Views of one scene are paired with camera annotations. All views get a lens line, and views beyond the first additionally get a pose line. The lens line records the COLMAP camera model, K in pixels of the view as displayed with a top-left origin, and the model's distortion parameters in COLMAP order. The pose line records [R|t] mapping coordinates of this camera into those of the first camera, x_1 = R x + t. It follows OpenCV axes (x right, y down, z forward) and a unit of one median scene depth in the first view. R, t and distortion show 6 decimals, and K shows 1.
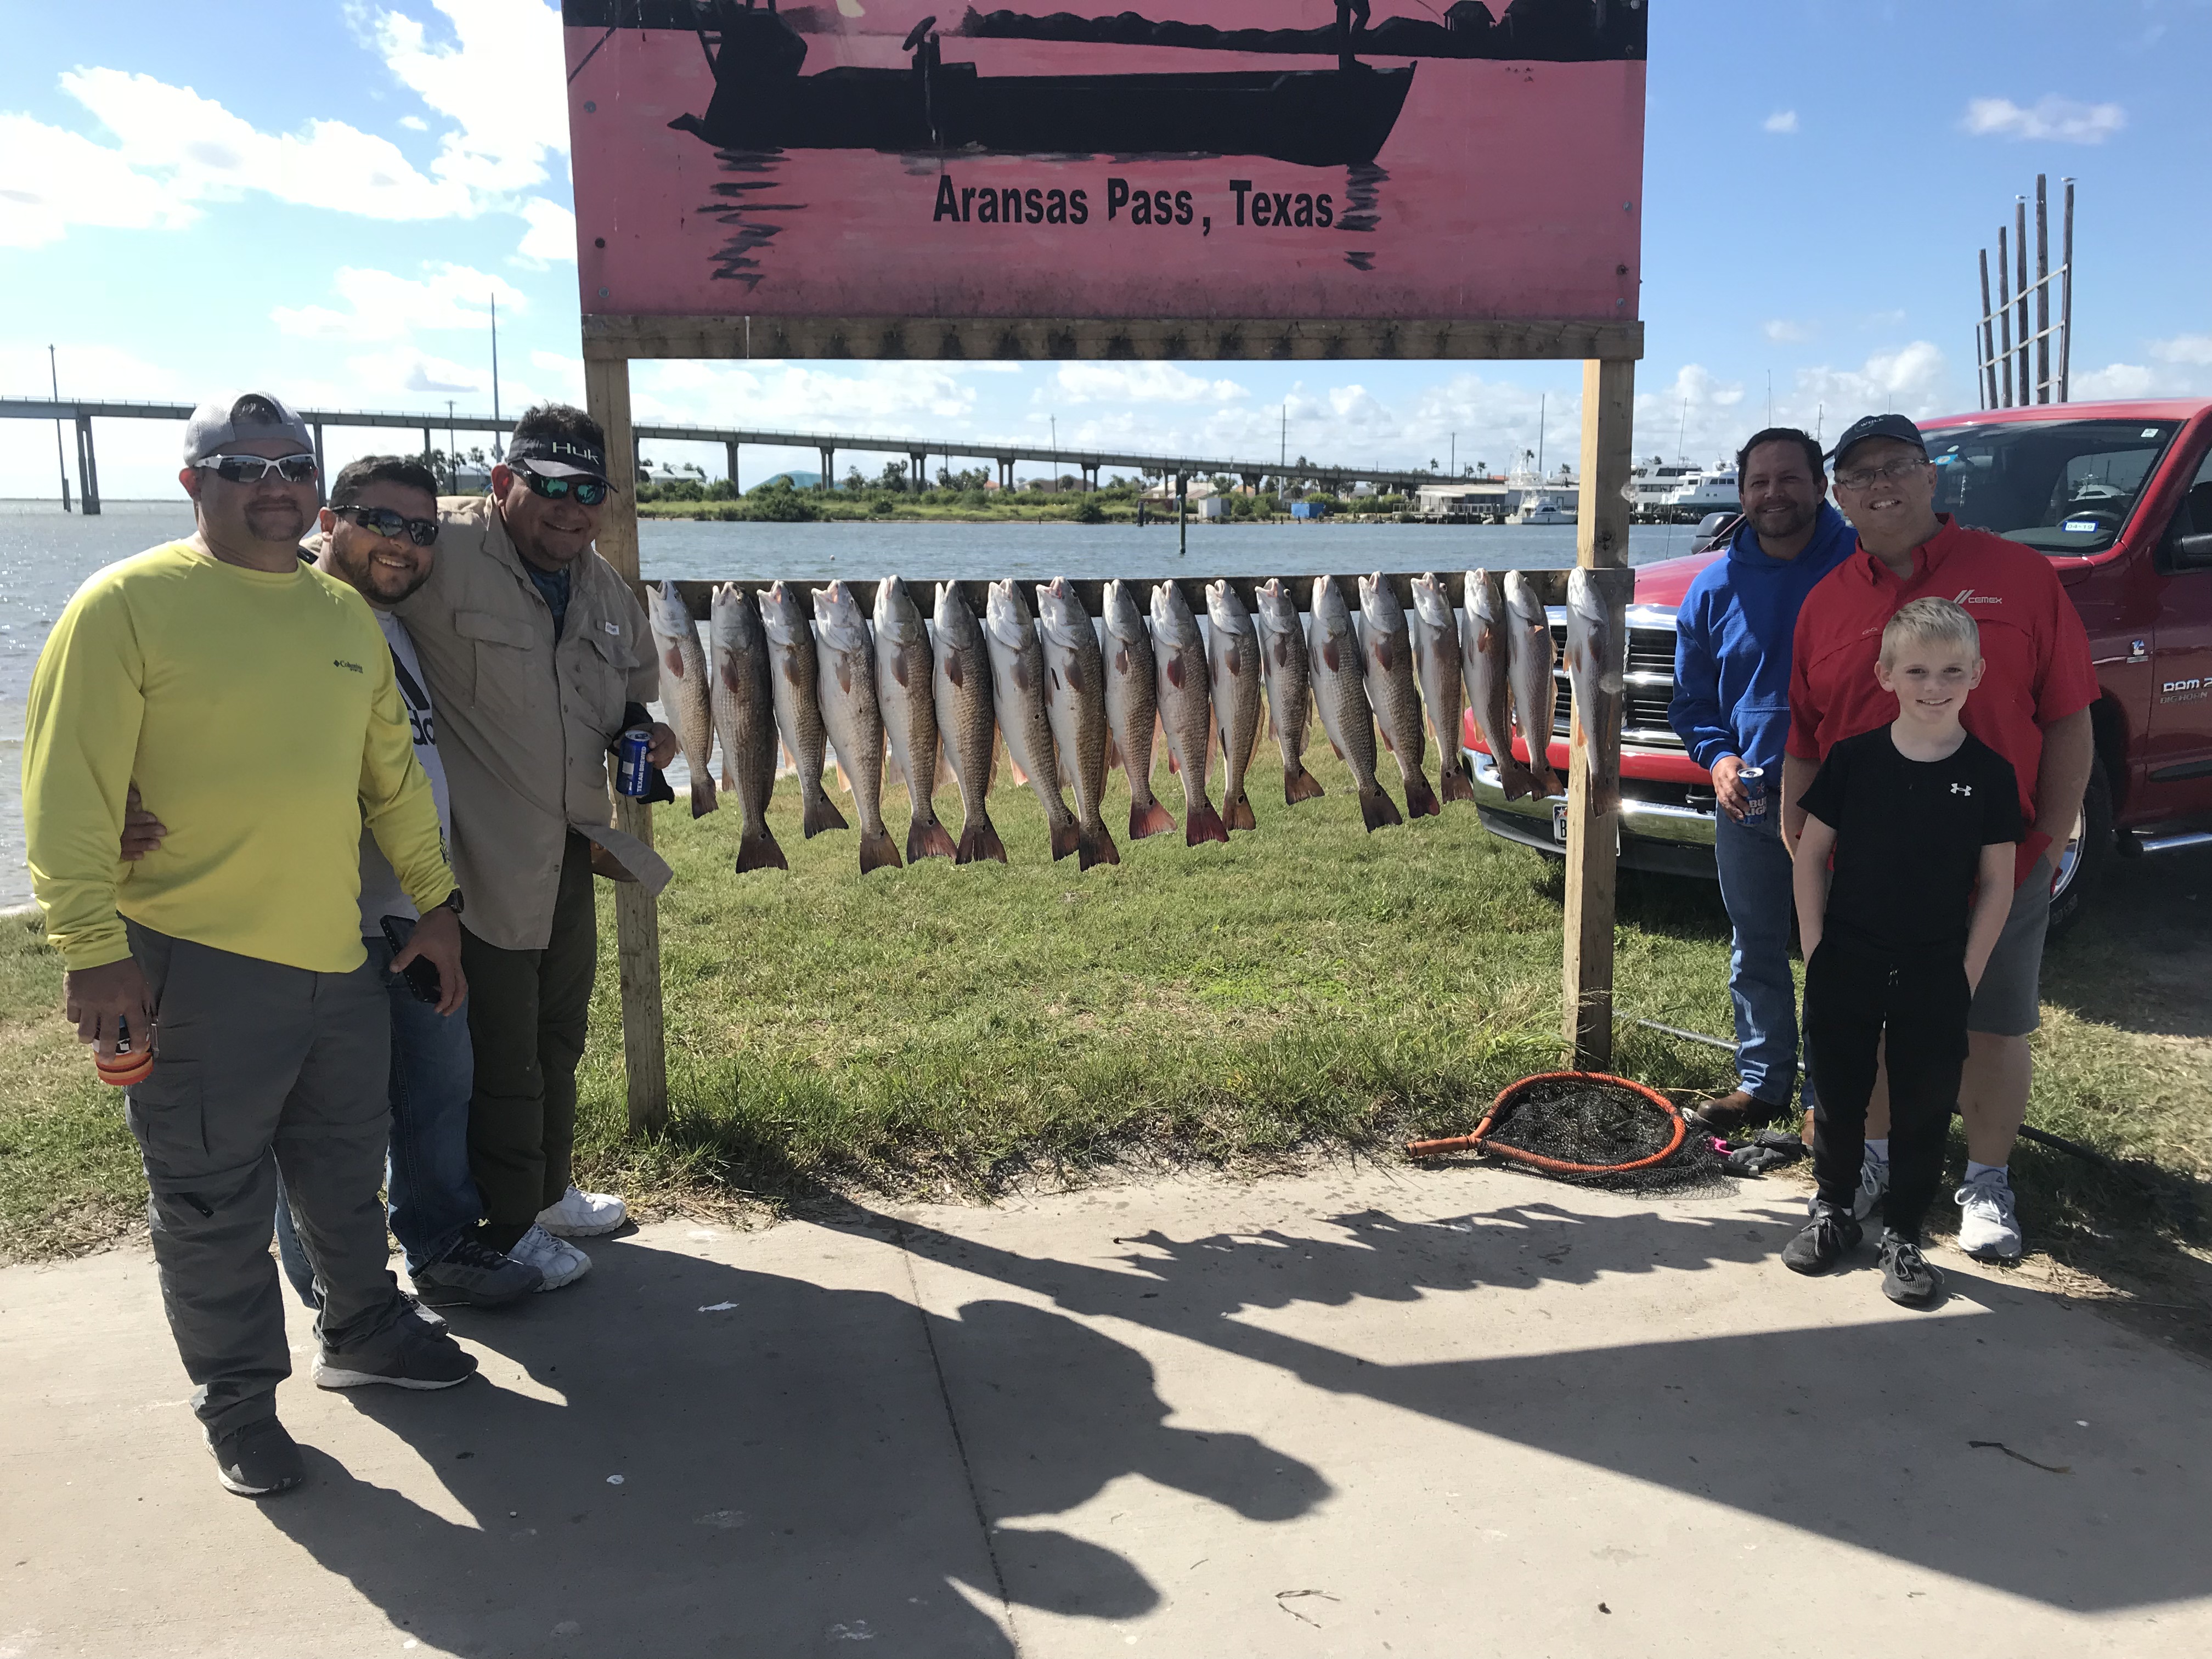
lens RADIAL K [[1810.2, 0, 1108.4], [0, 1810.2, 861.6], [0, 0, 1]] dist [0.019652, -0.005514]
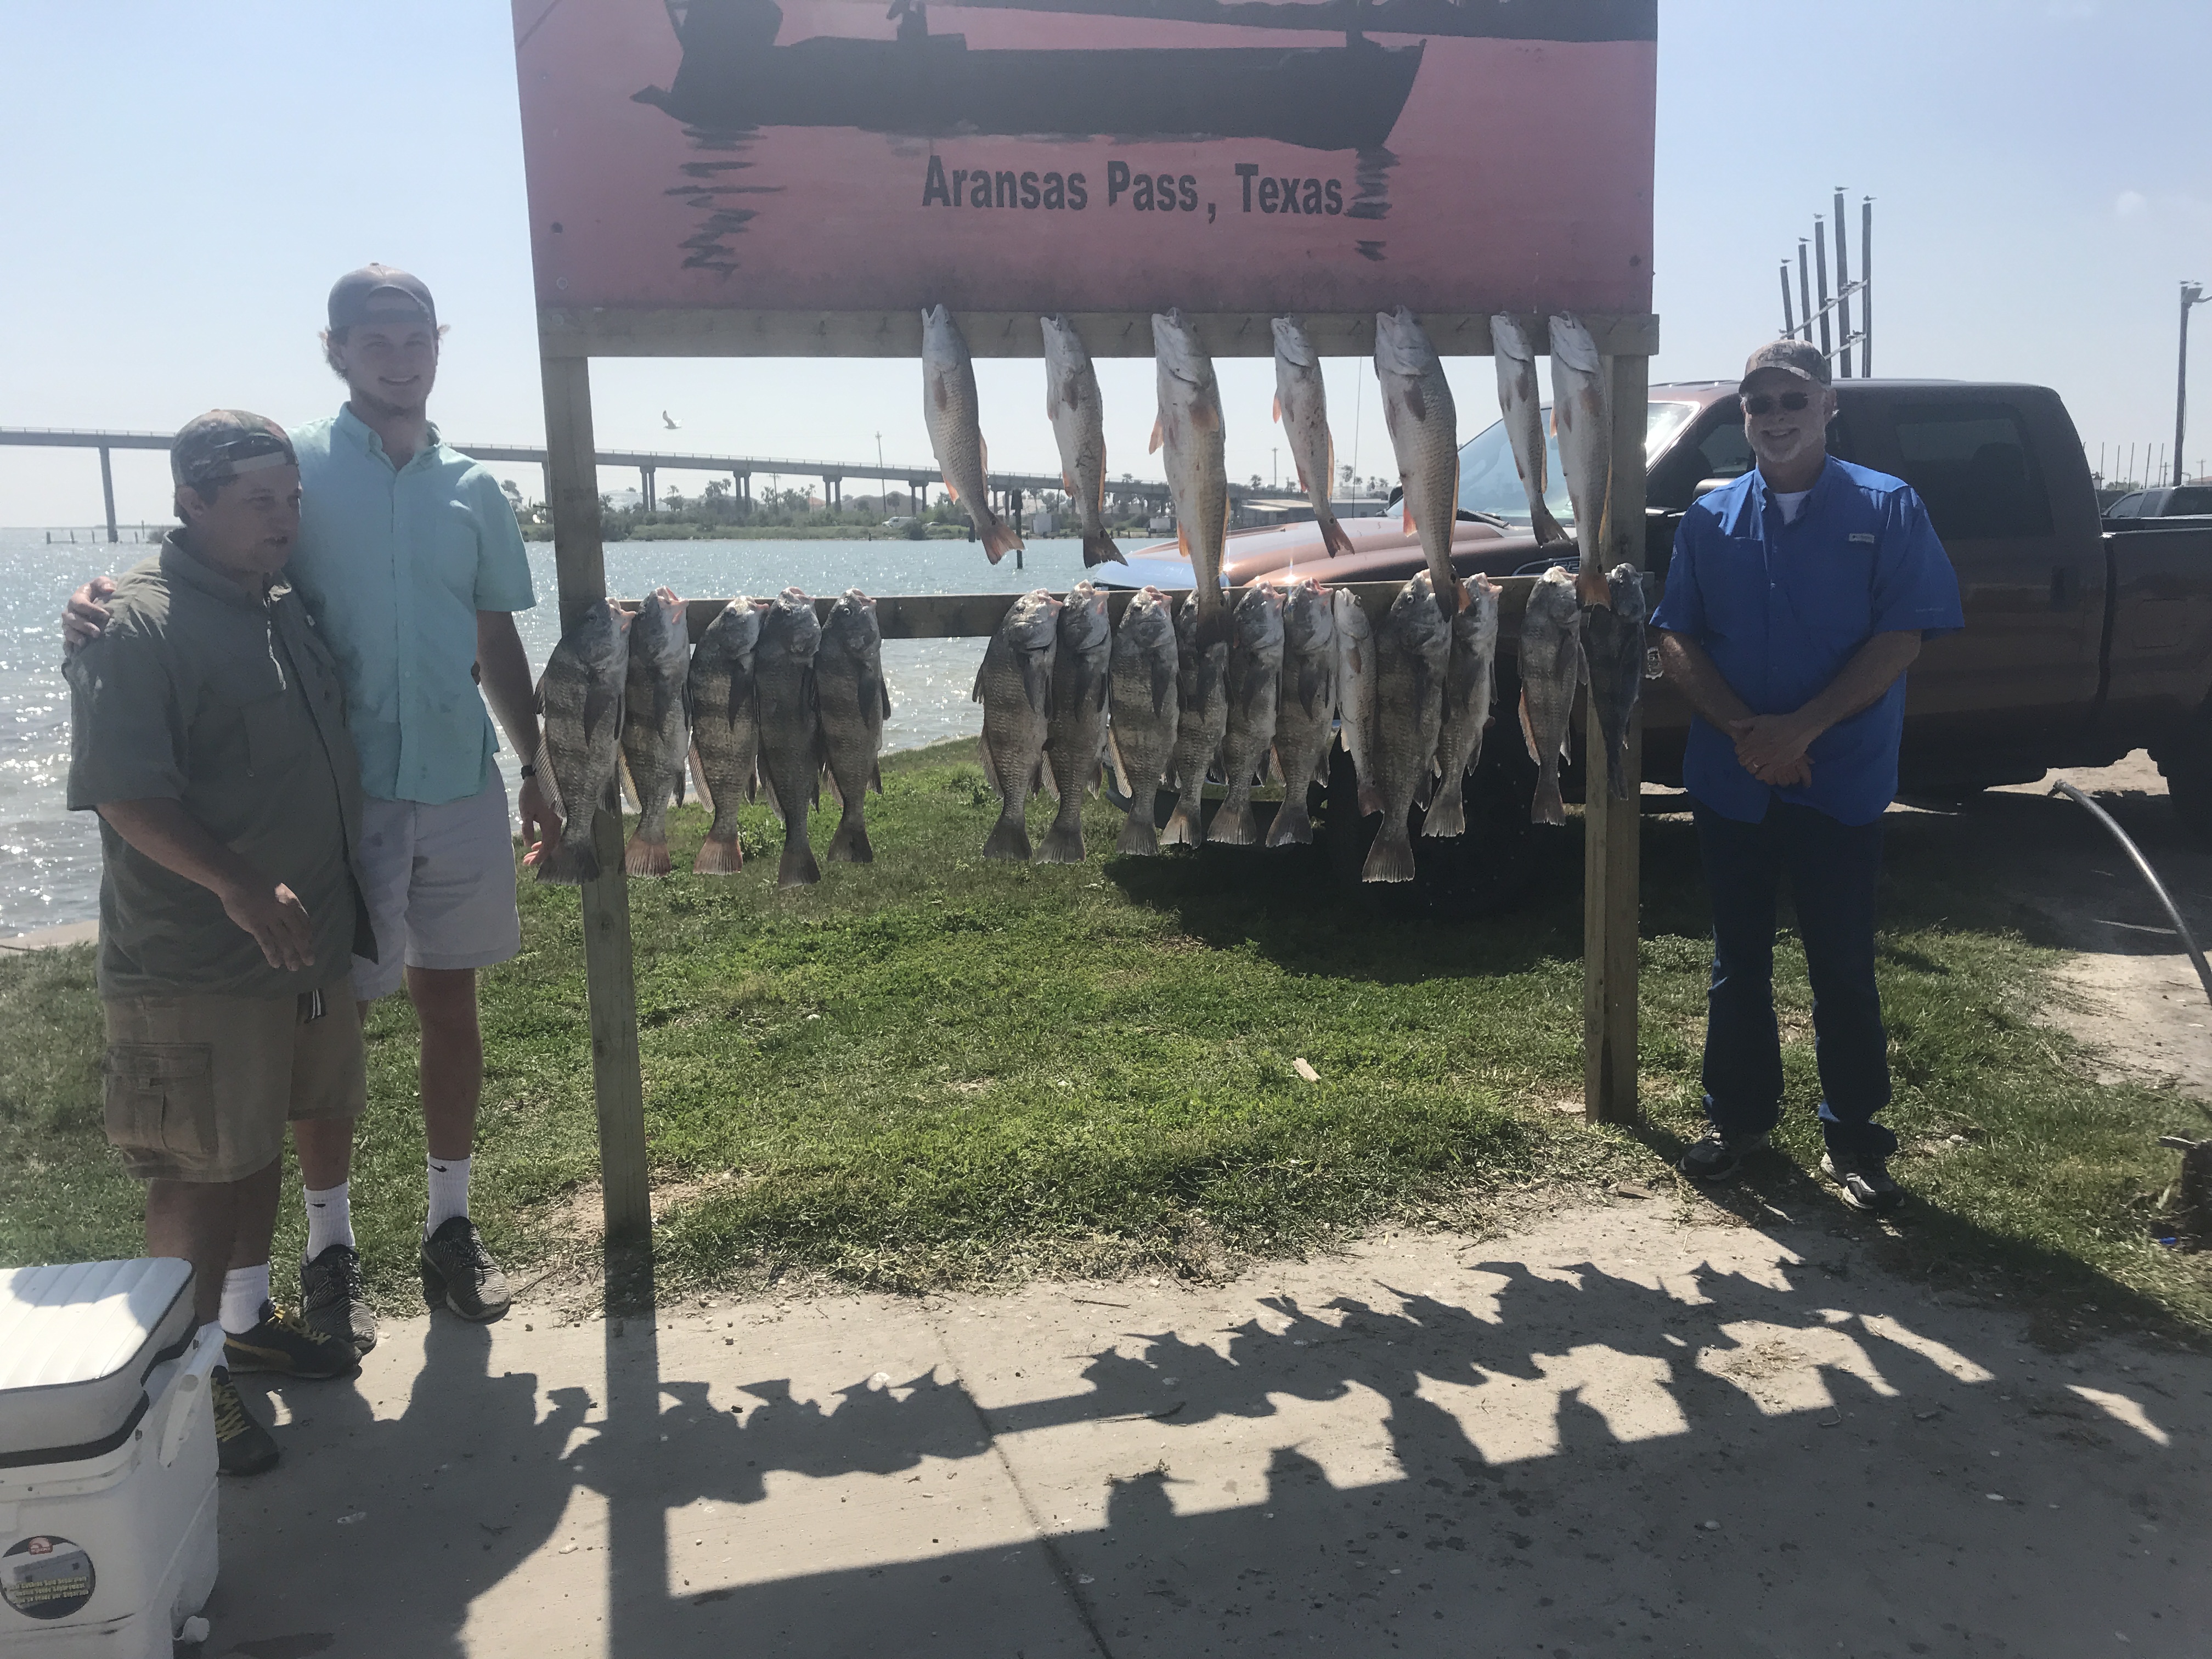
lens RADIAL K [[1810.2, 0, 1108.4], [0, 1810.2, 861.6], [0, 0, 1]] dist [0.019652, -0.005514]
pose [[0.995853, -0.028934, 0.086257, -0.089532], [0.029706, 0.999529, -0.007677, -0.011236], [-0.085994, 0.010207, 0.996243, 0.078638]]
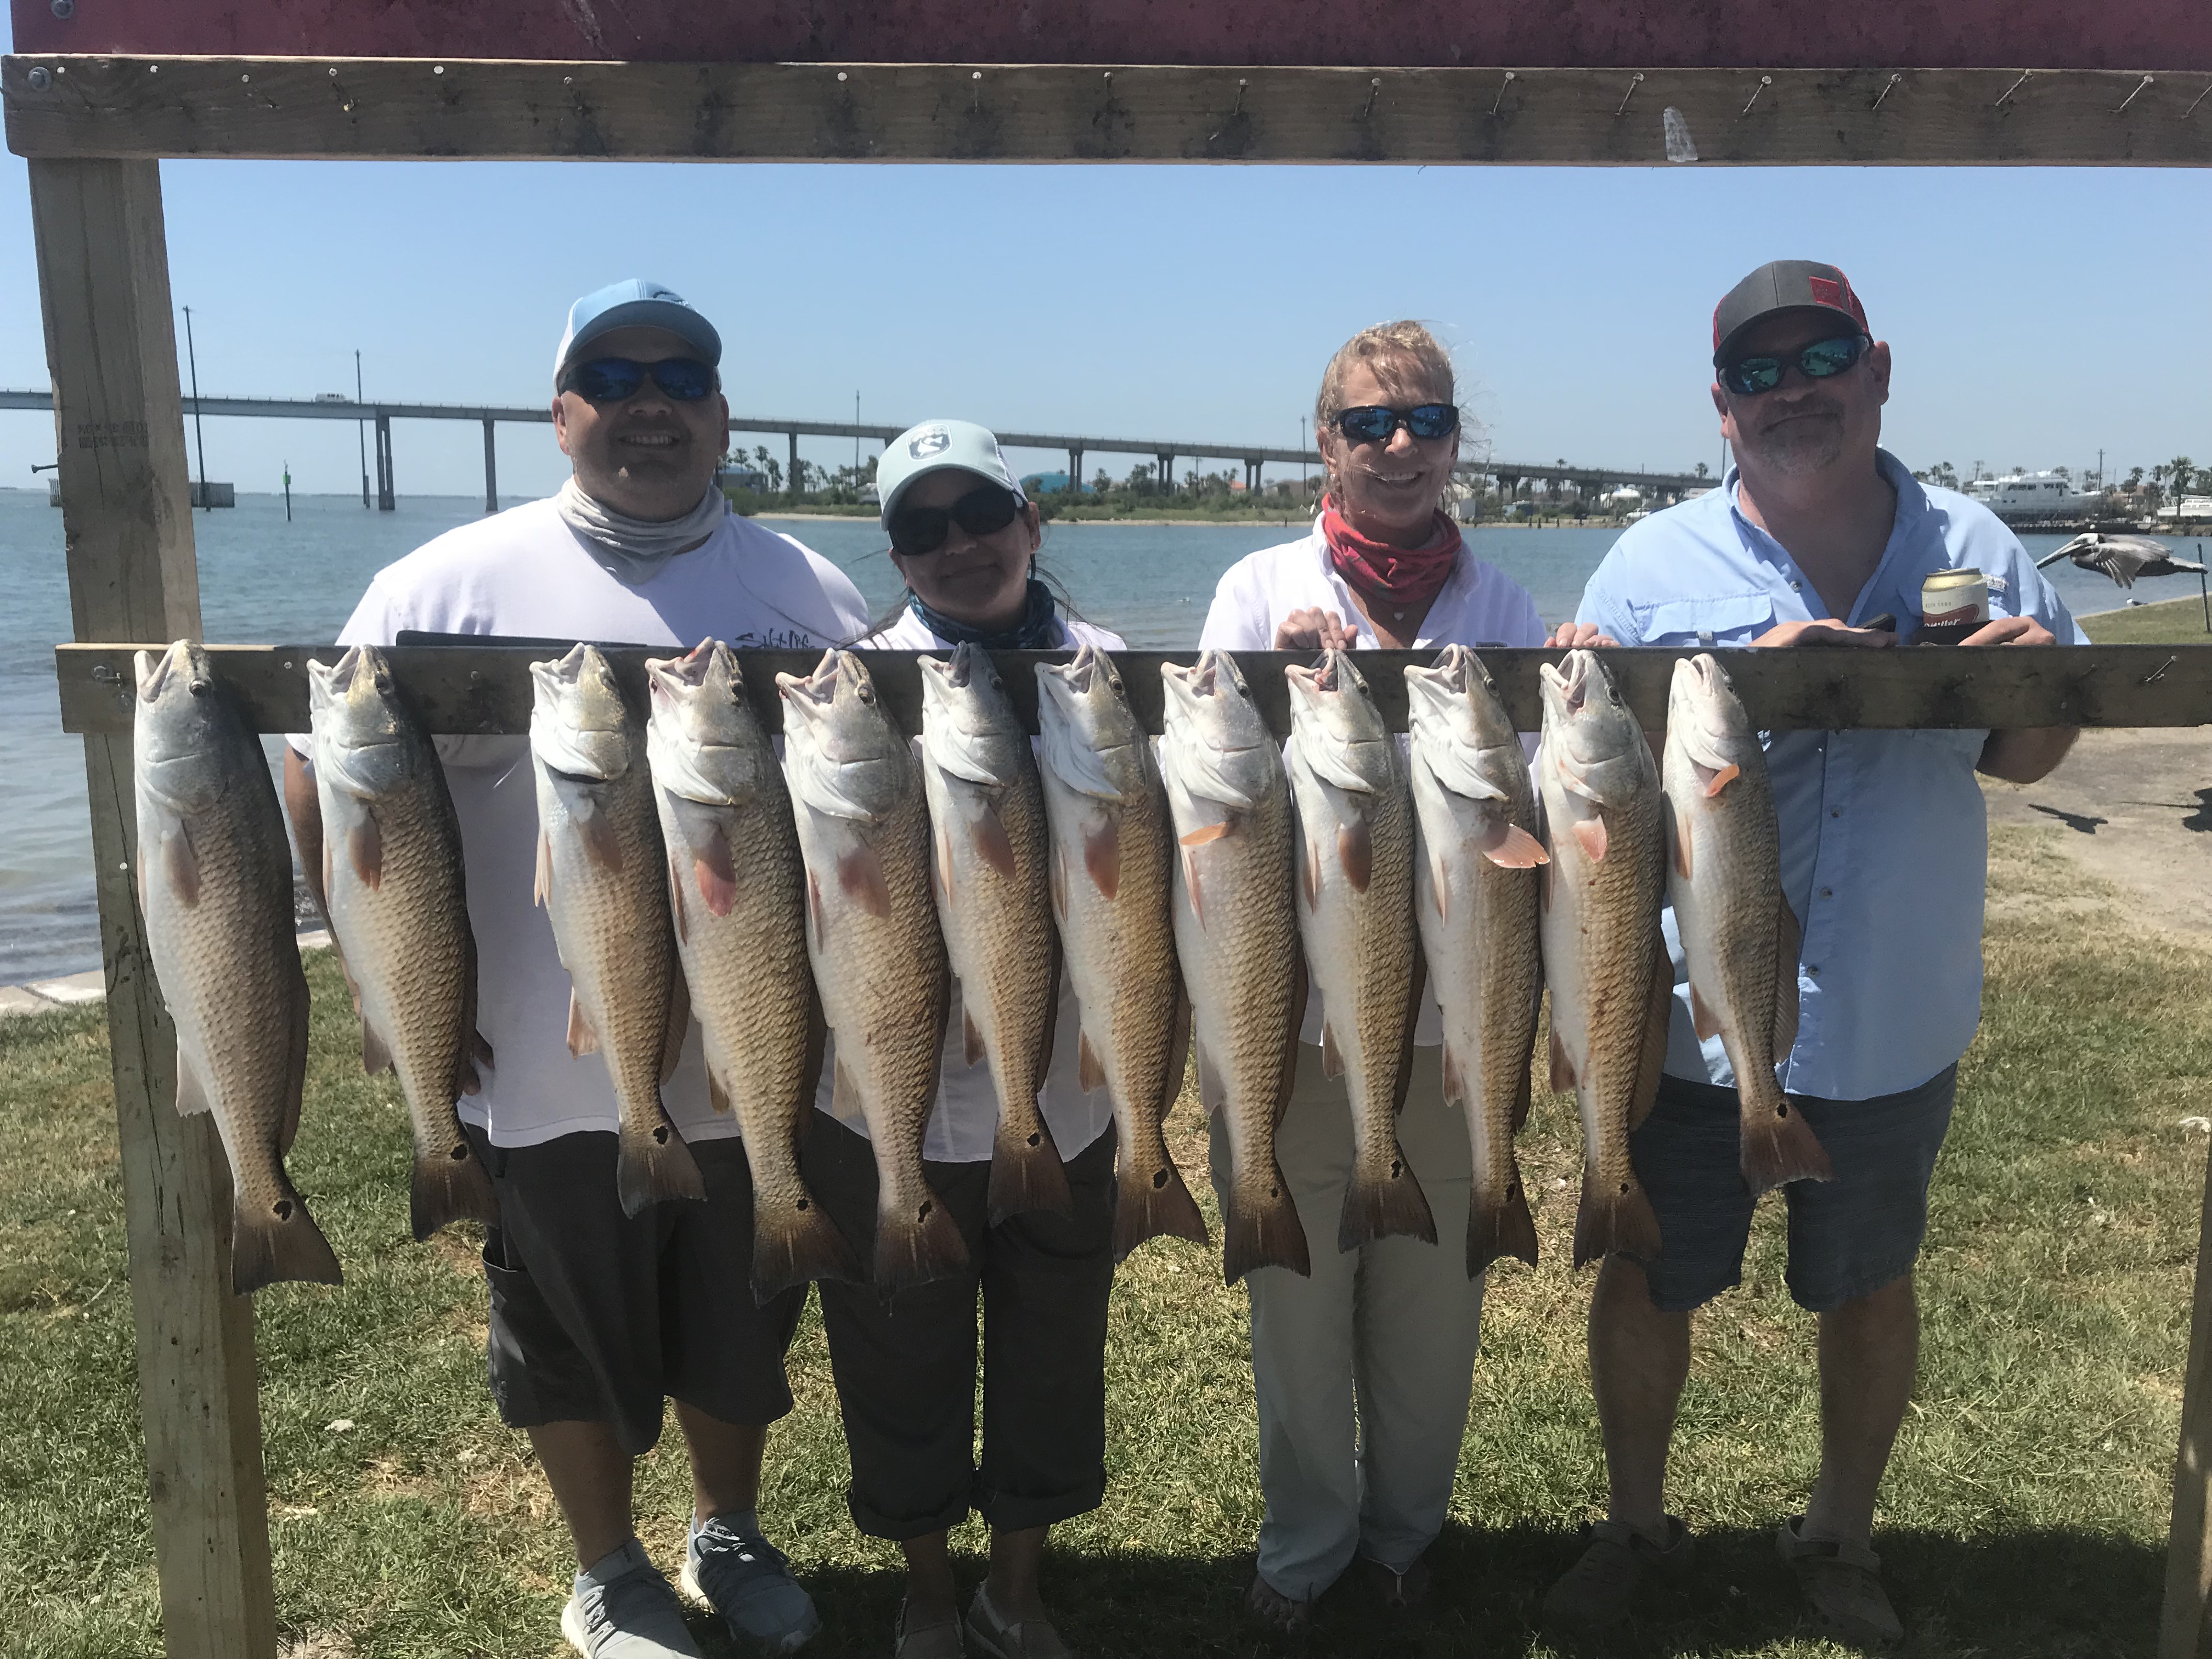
lens RADIAL K [[1806.3, 0, 1095.9], [0, 1806.3, 823.6], [0, 0, 1]] dist [0.031987, -0.009151]
pose [[0.989868, 0.031482, -0.138459, 0.038280], [-0.034366, 0.999238, -0.018489, -0.105967], [0.137771, 0.023060, 0.990196, 0.561509]]
